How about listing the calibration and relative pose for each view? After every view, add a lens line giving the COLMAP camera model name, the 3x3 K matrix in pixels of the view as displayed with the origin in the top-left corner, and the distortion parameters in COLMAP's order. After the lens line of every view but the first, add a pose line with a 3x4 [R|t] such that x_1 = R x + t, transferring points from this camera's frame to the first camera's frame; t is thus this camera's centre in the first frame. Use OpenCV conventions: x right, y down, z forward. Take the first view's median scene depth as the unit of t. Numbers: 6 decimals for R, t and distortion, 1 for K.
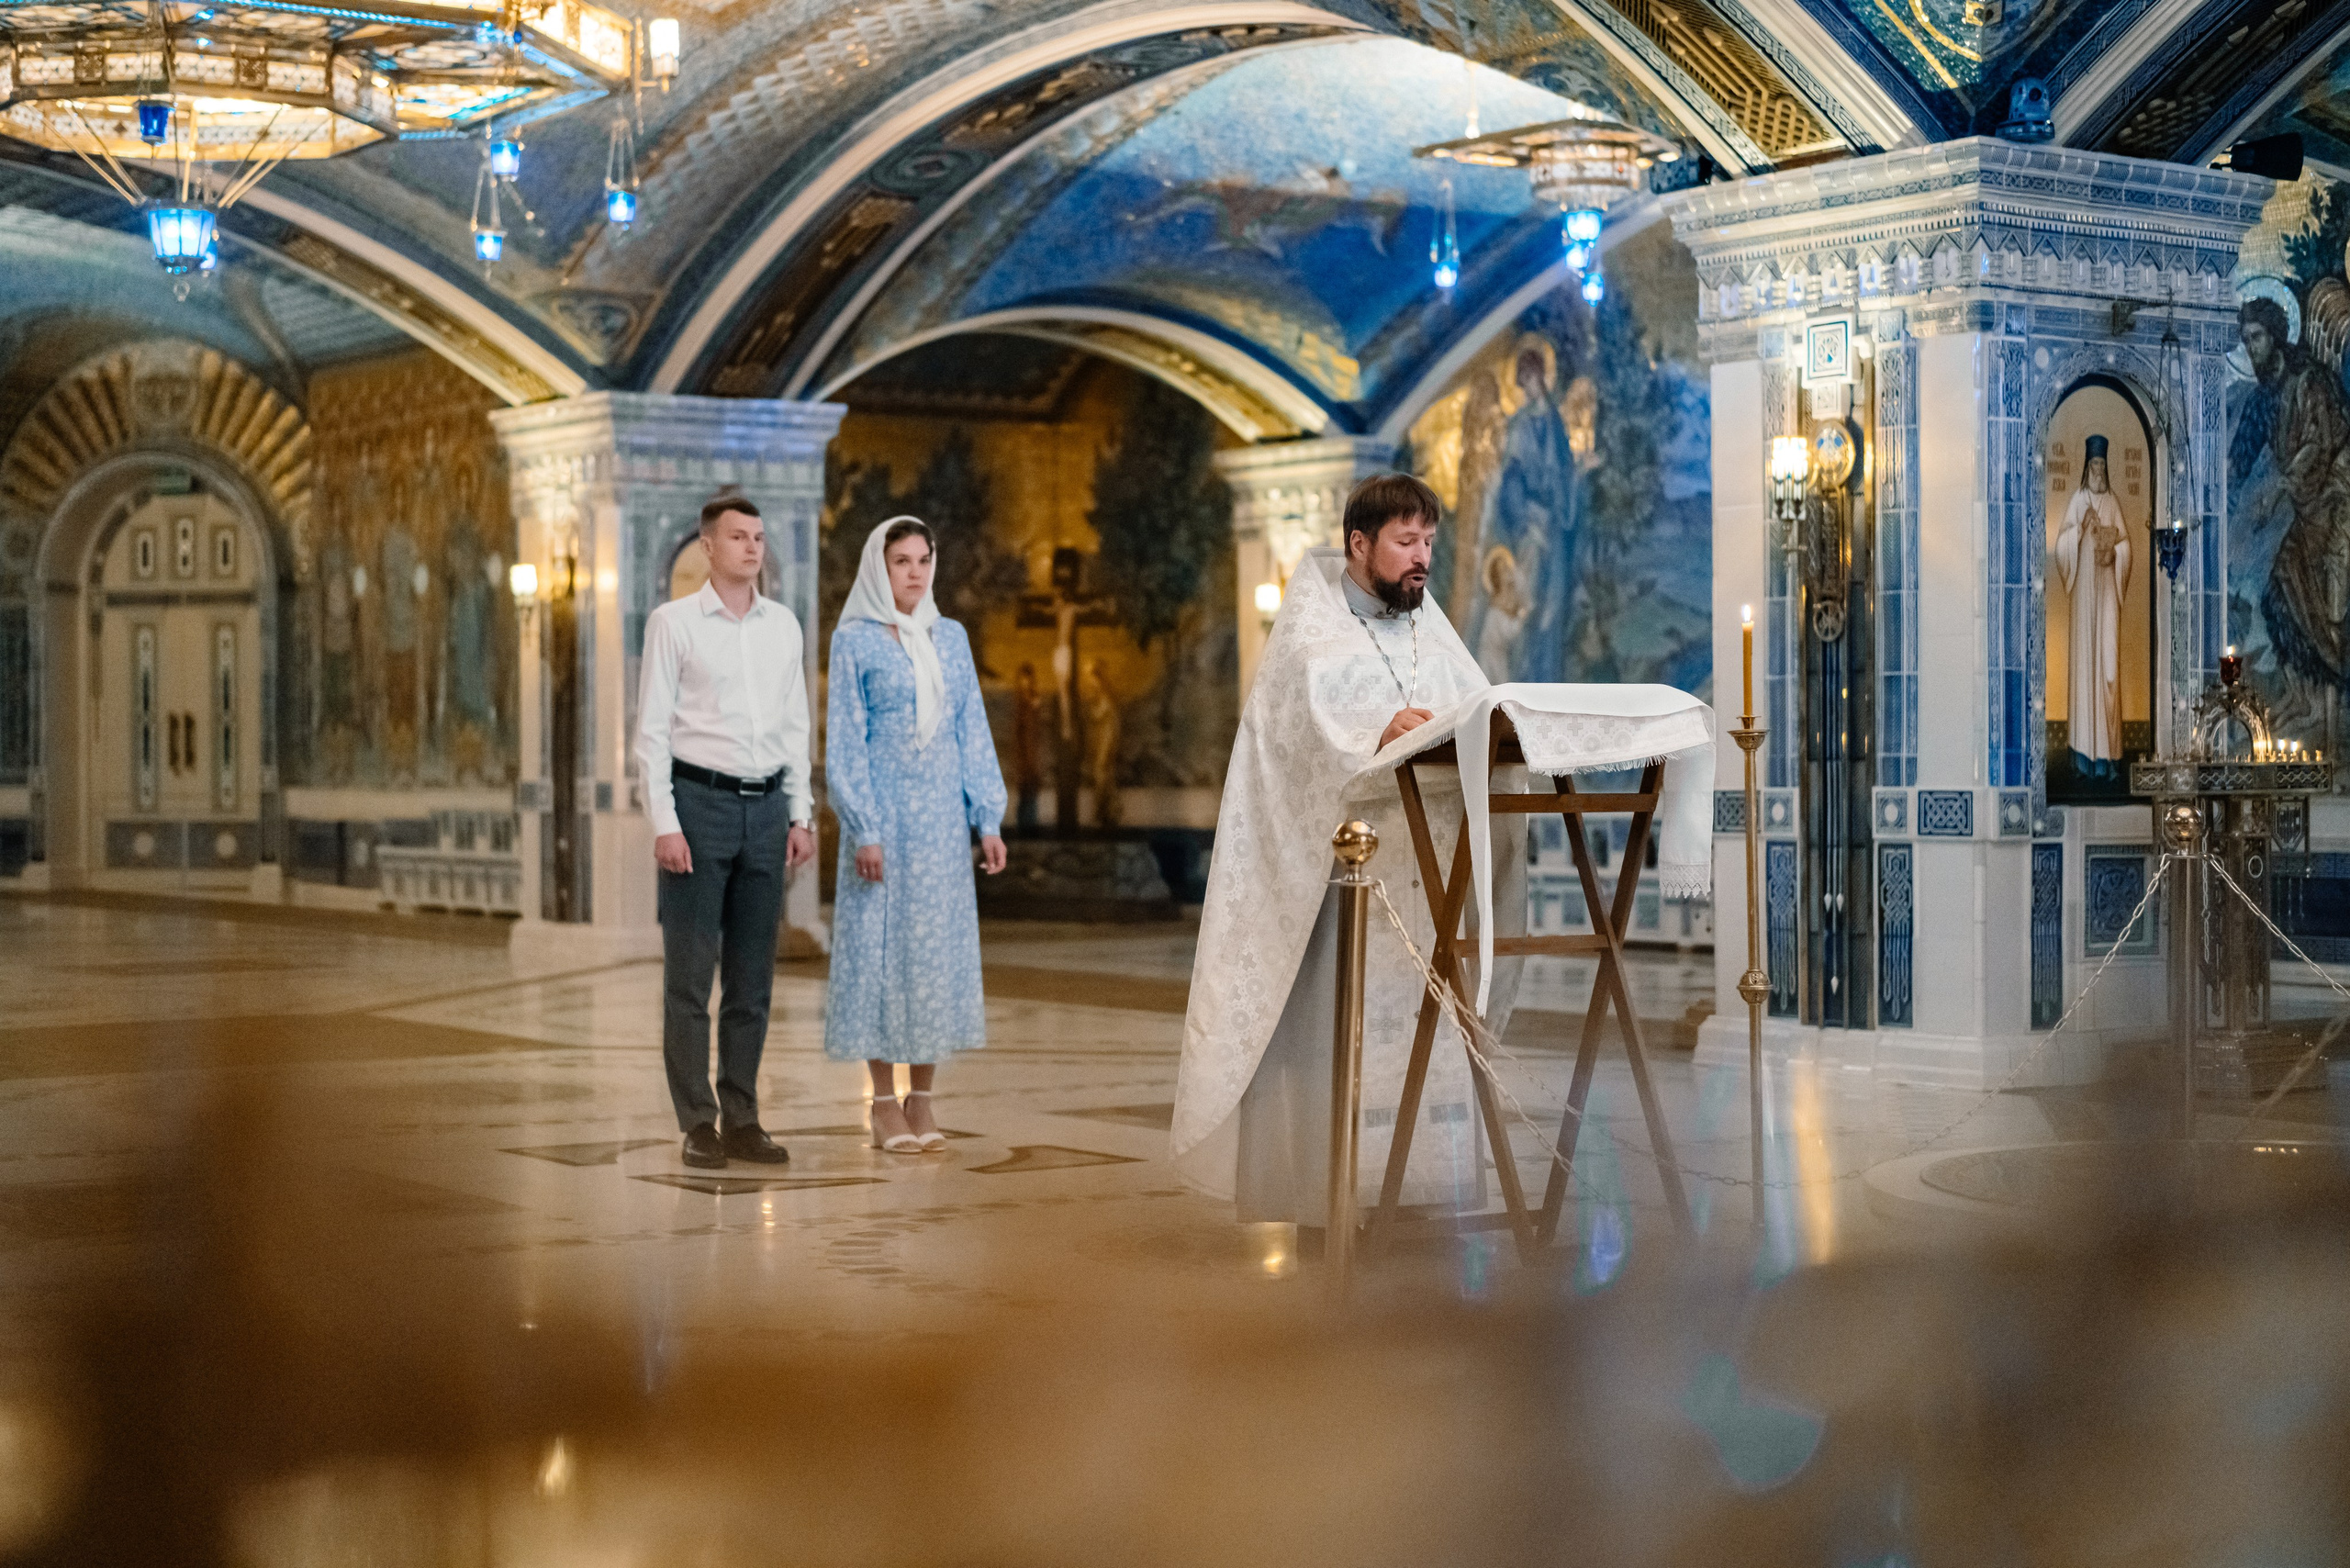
lens RADIAL K [[3710.2, 0, 1175.0], [0, 3710.2, 784.0], [0, 0, 1]] dist [0.010792, -0.030877]
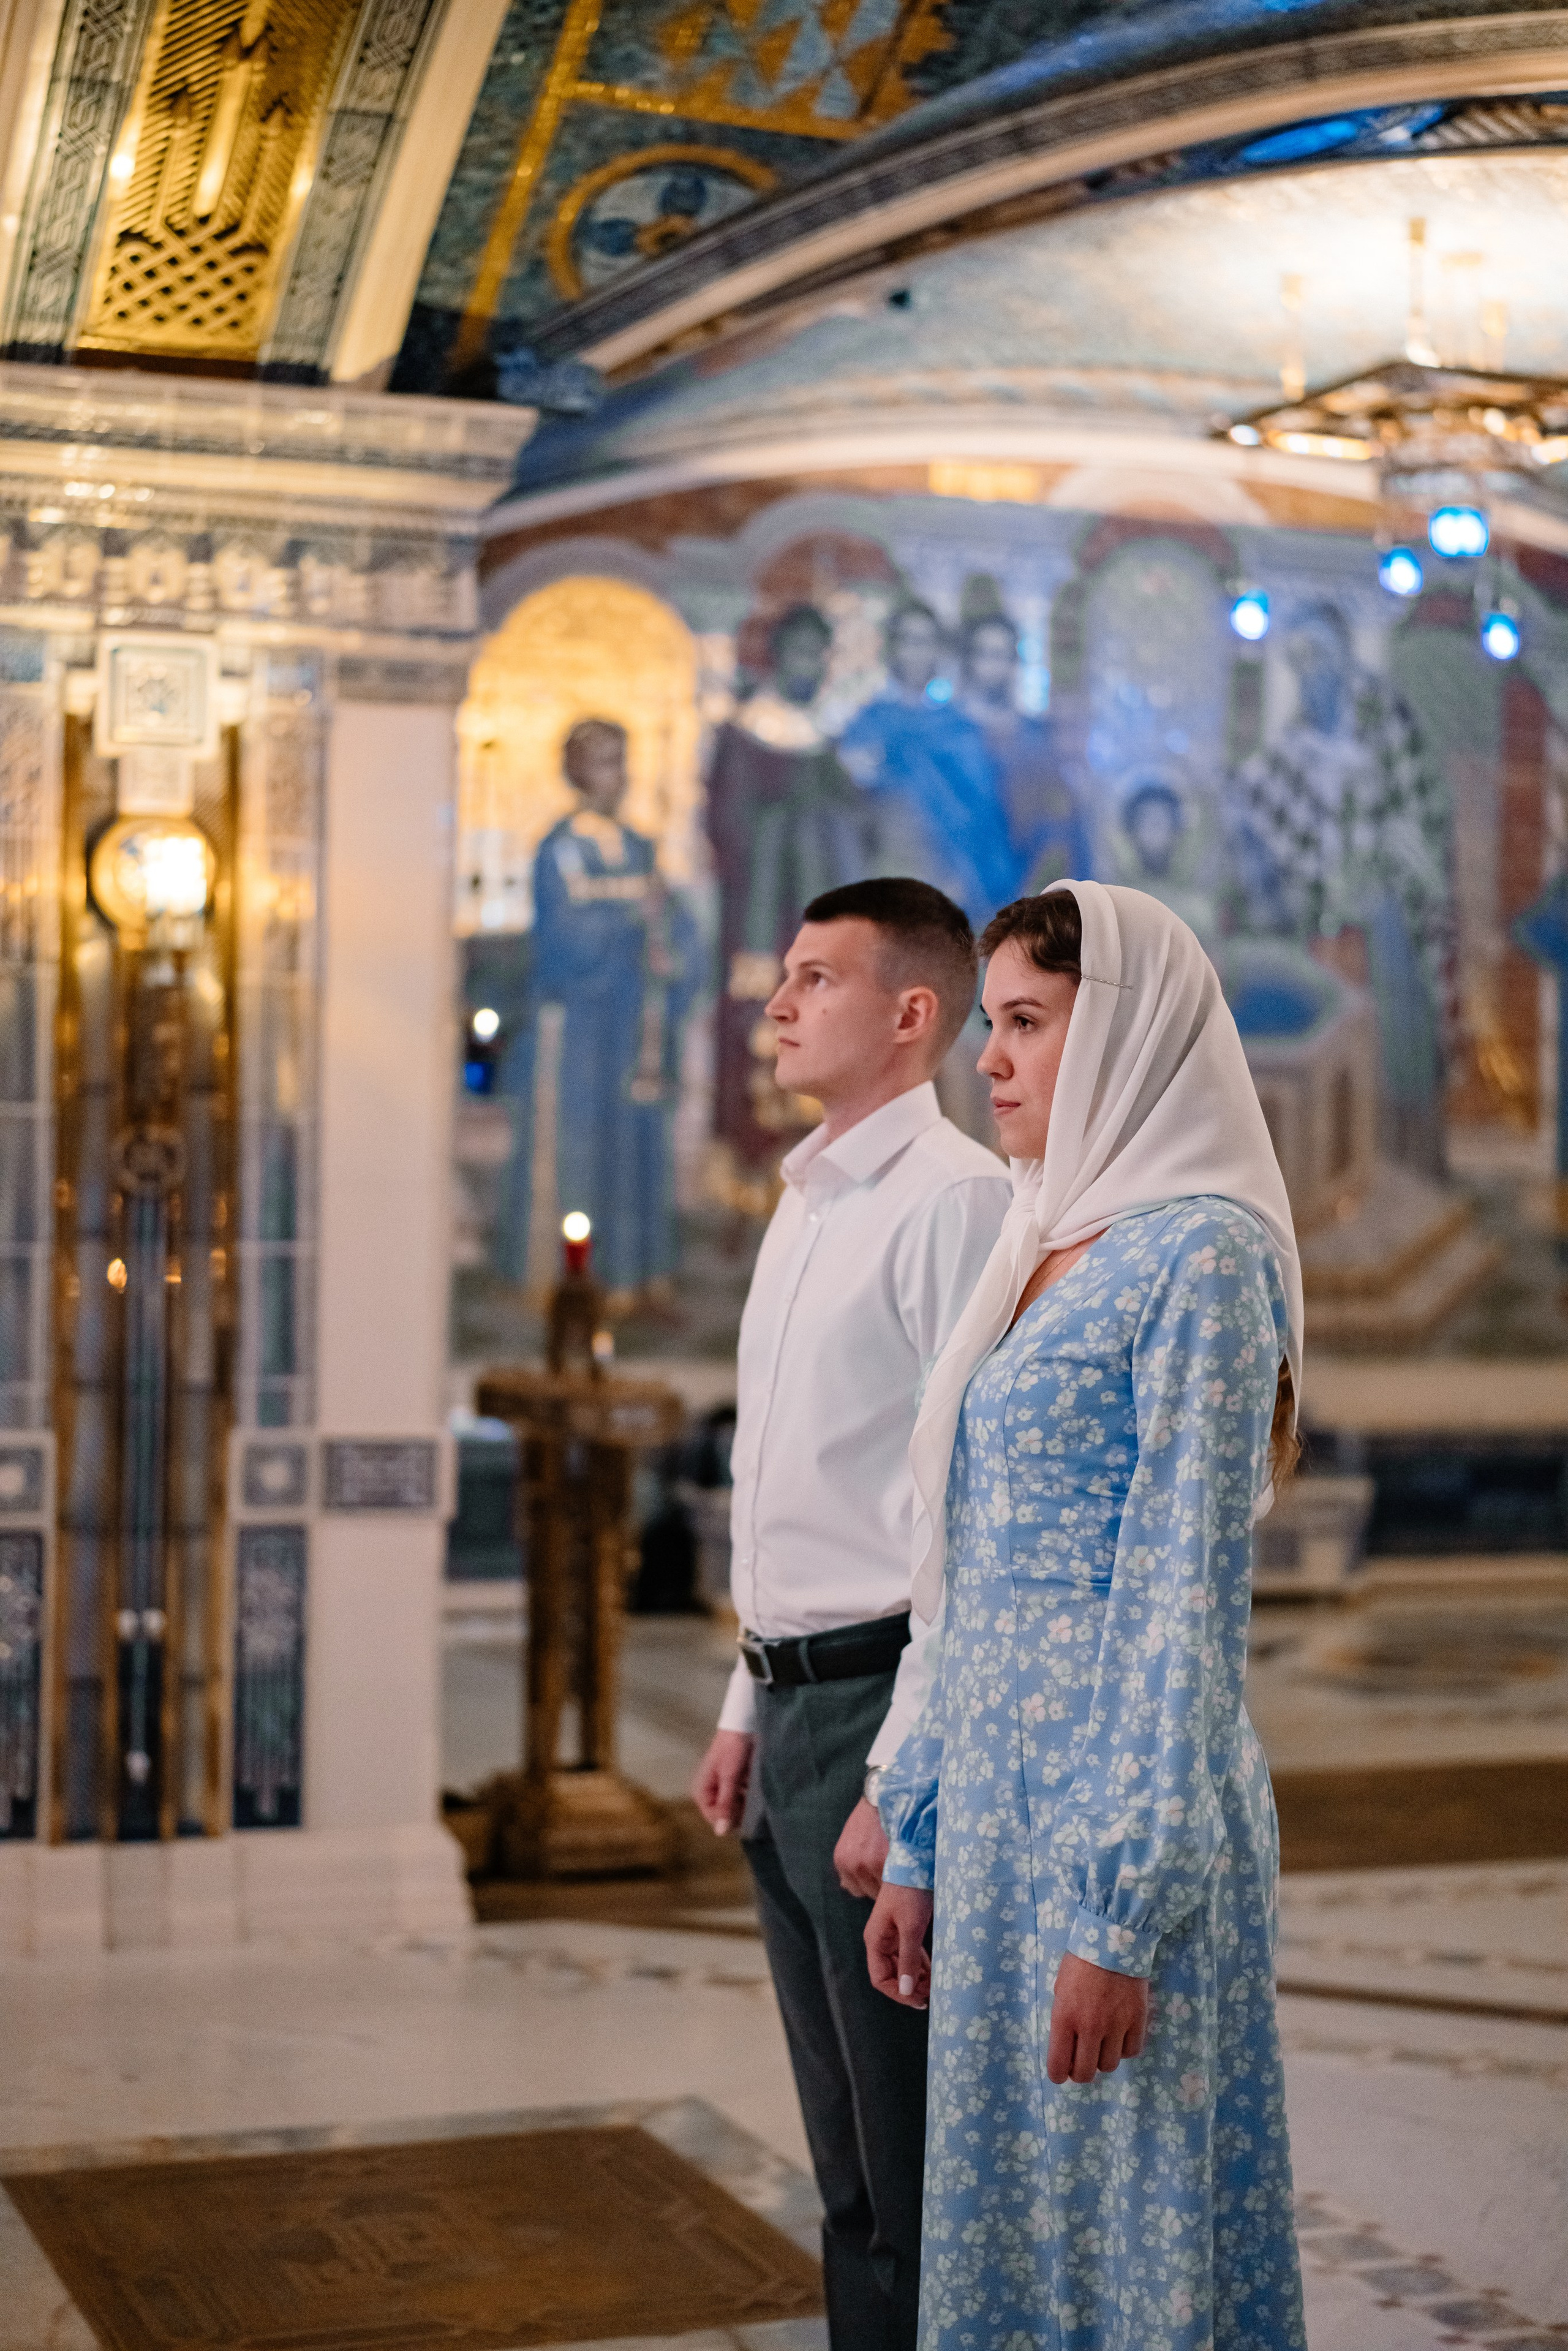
lens RADIAL K [[3711.5, 0, 784.0], [0, 3711.5, 1175.5], [0, 0, 1]] dist [0.010792, -0.030877]
pose [[0.258933, 0.018613, 0.965716, -0.370275], [-0.005229, 0.999827, -0.017869, -0.030700], [-0.965881, -0.000423, 0.258985, 0.760375]]
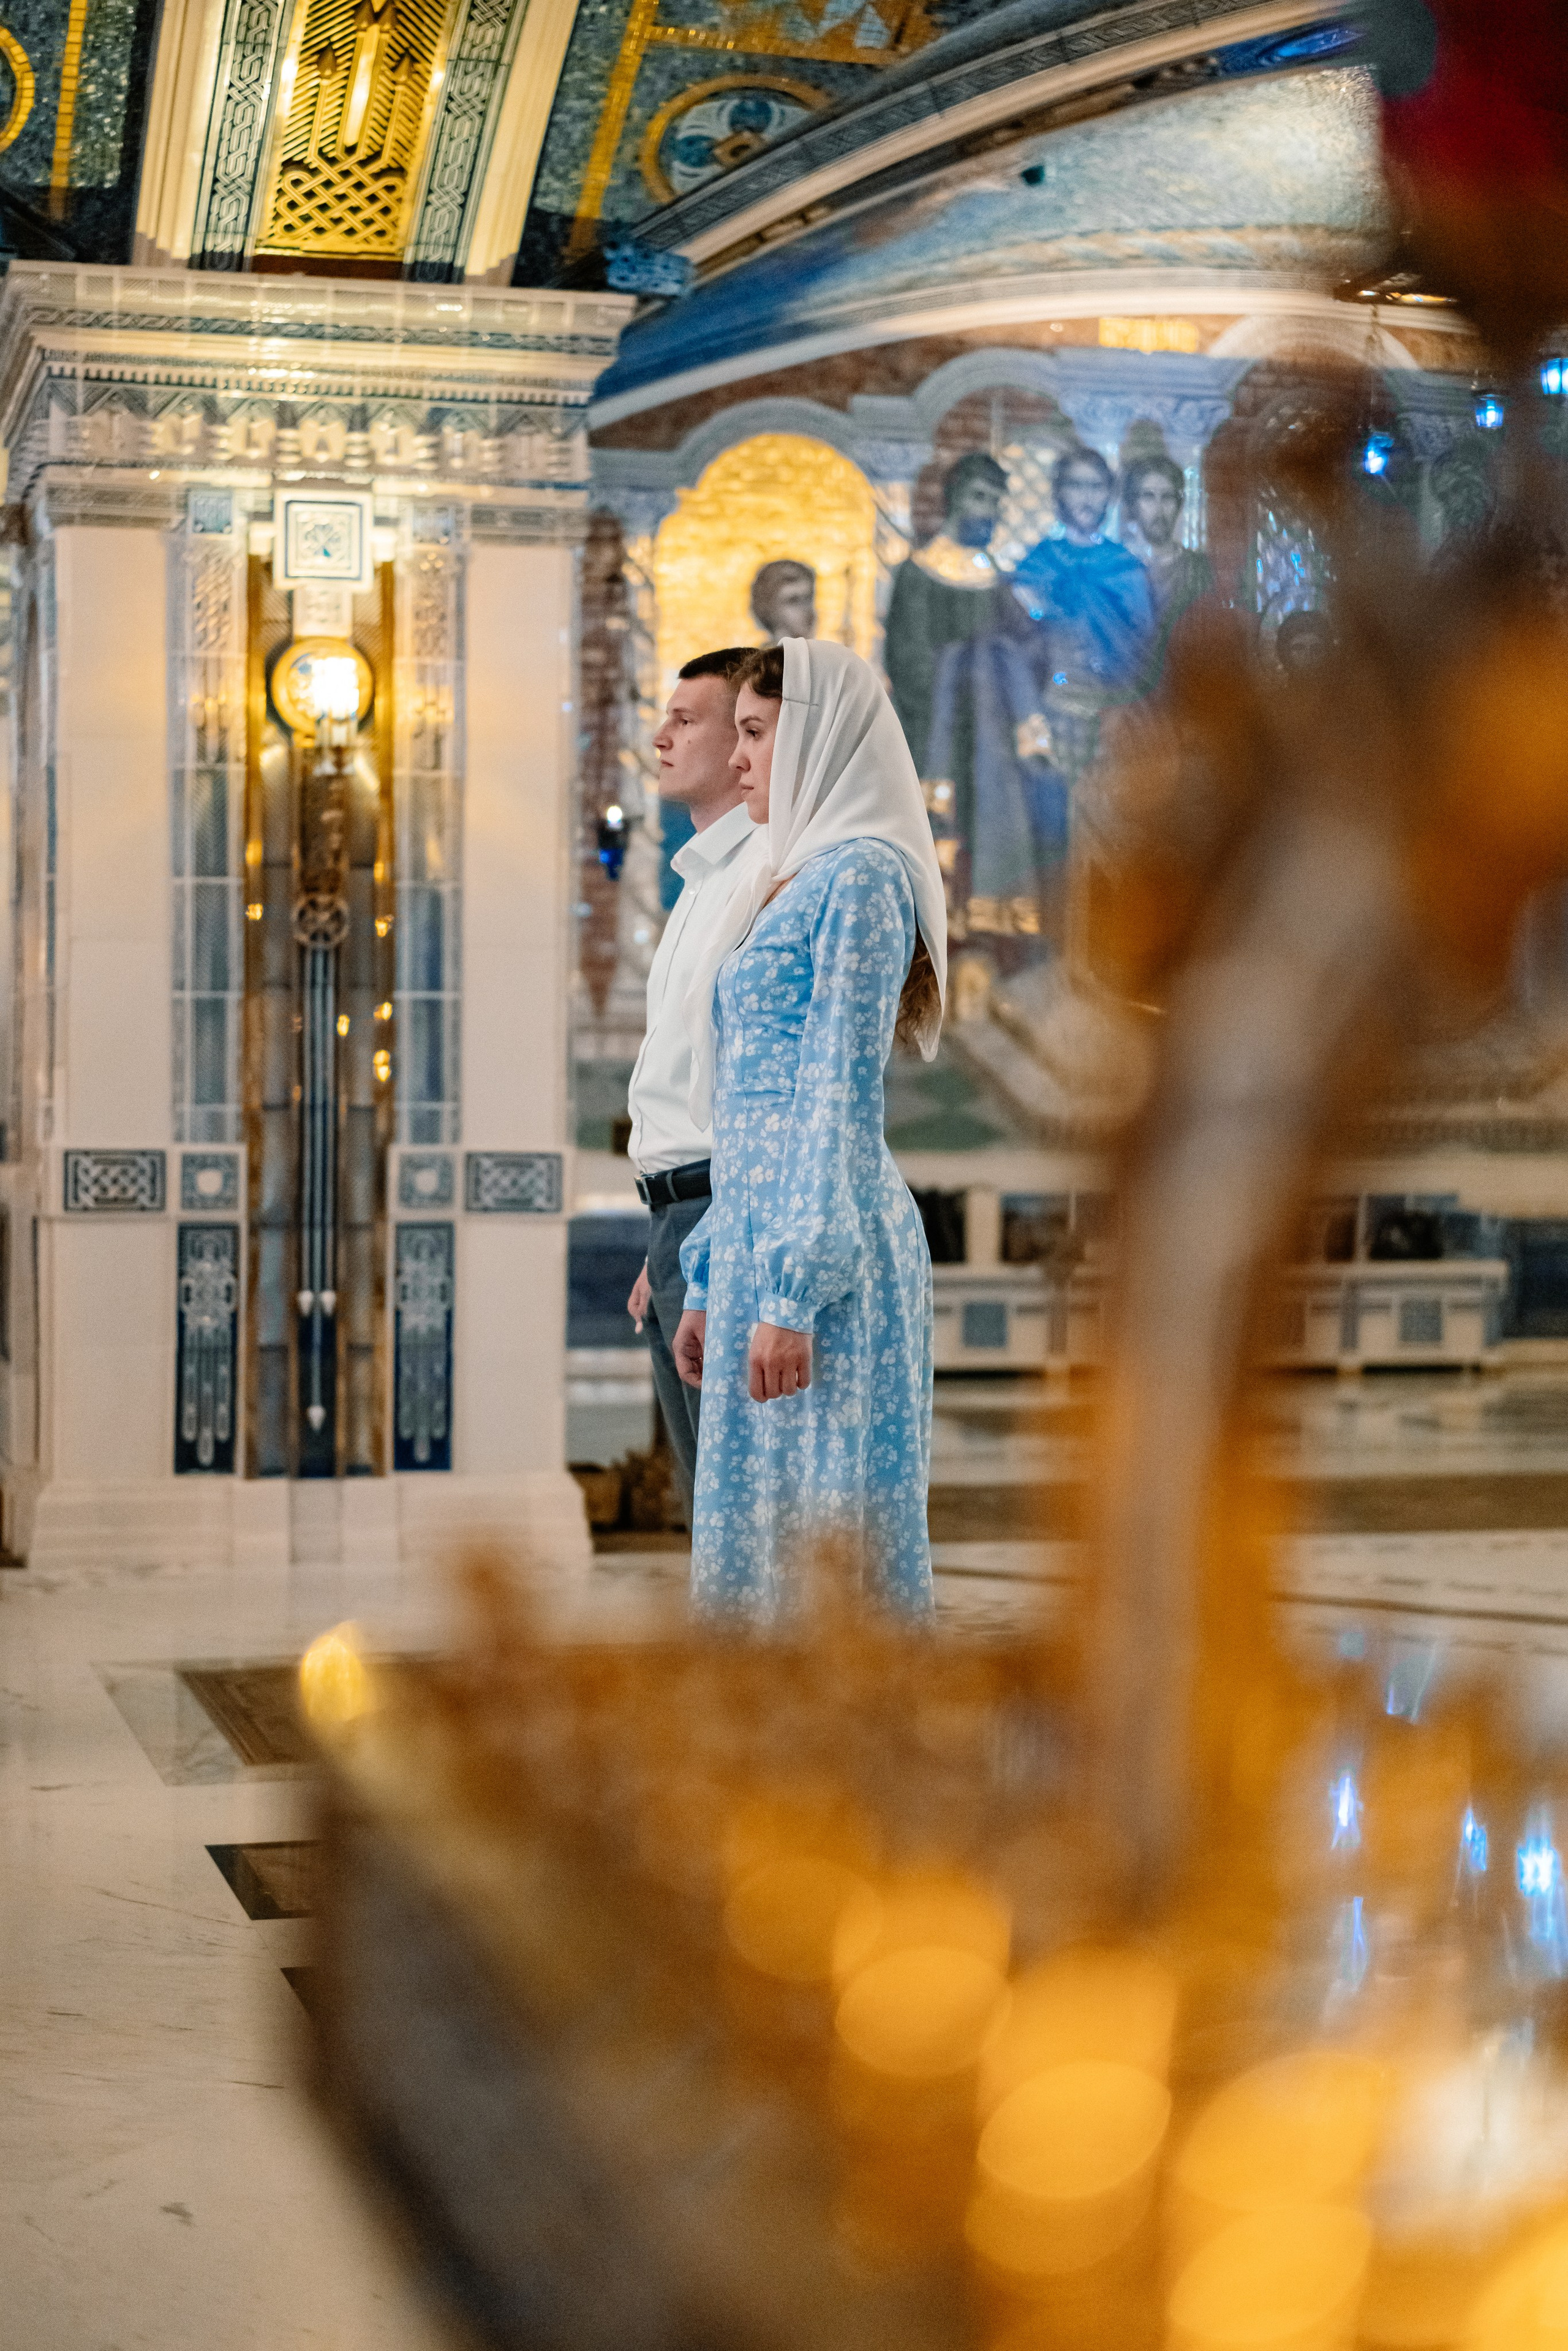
lens RADIAL K [[3856.1, 0, 784.0], [0, 3856.1, 1175.5], [0, 0, 1]] dist [0.017565, -0.084645]
pose [[0.345357, -0.013029, 0.938381, -0.501569], [-0.001472, 0.999895, 0.014425, -0.004557], [-0.938470, -0.006364, 0.345302, 0.665642]]
